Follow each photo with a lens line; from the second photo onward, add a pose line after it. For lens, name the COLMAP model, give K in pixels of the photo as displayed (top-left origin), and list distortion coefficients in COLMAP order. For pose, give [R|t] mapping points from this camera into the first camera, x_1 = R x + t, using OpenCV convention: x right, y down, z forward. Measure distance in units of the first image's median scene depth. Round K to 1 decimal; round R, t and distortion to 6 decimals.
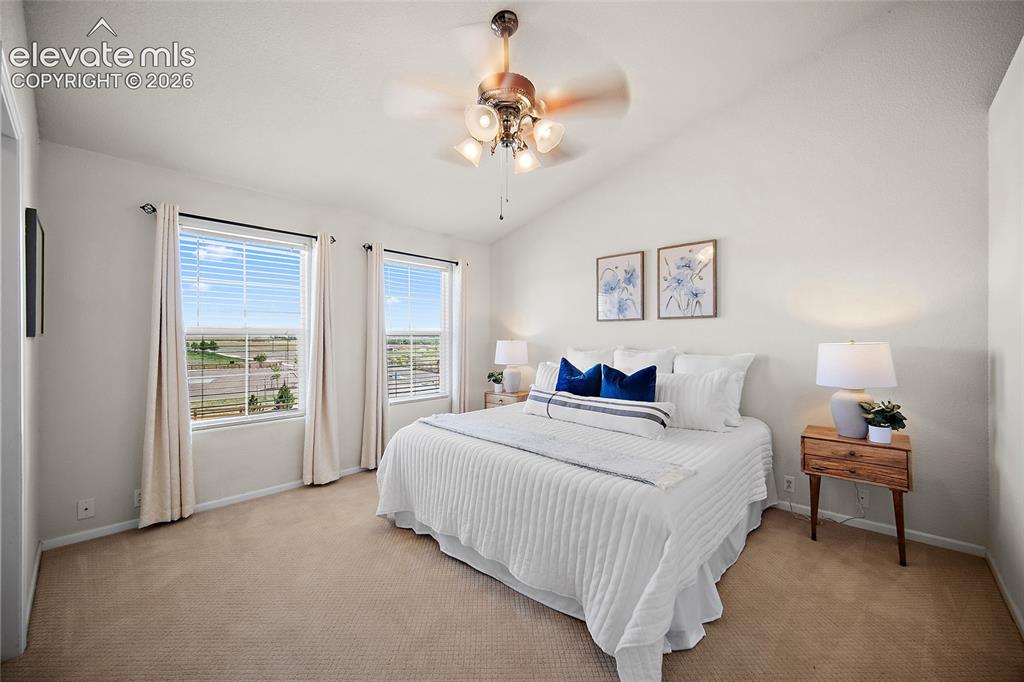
lens RADIAL K [[399.1, 0, 515.0], [0, 399.1, 337.6], [0, 0, 1]] dist [-0.001024, 0.000311]
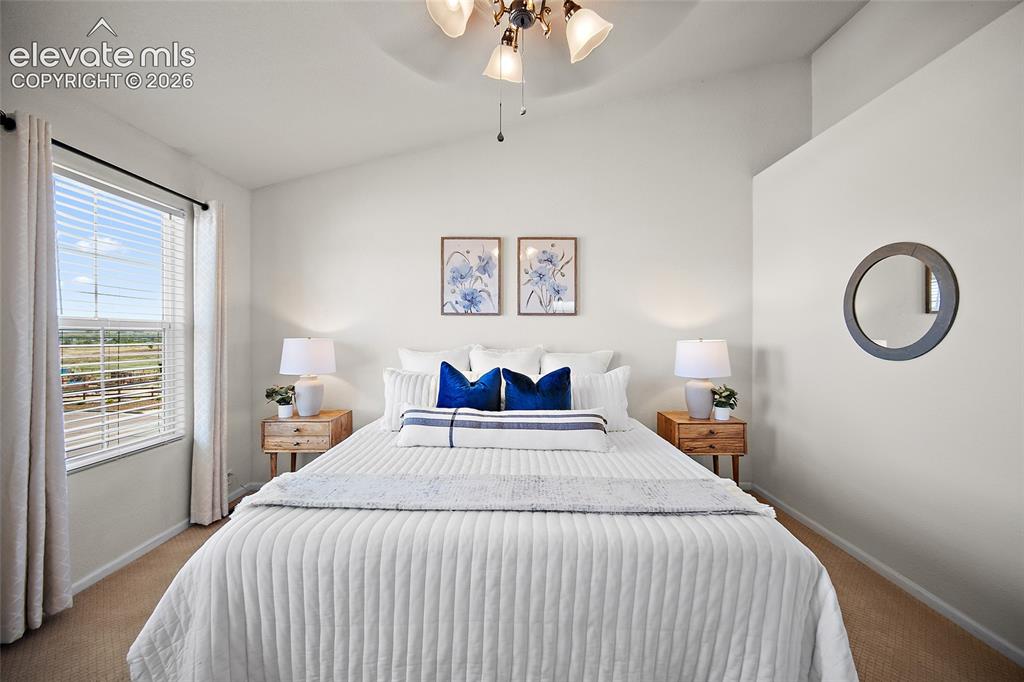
lens RADIAL K [[399.1, 0, 515.0], [0, 399.1, 337.6], [0, 0, 1]] dist [-0.001024, 0.000311]
pose [[0.732839, -0.000407, 0.680402, -0.276991], [-0.004770, 0.999972, 0.005736, 0.000109], [-0.680385, -0.007449, 0.732817, 0.349739]]
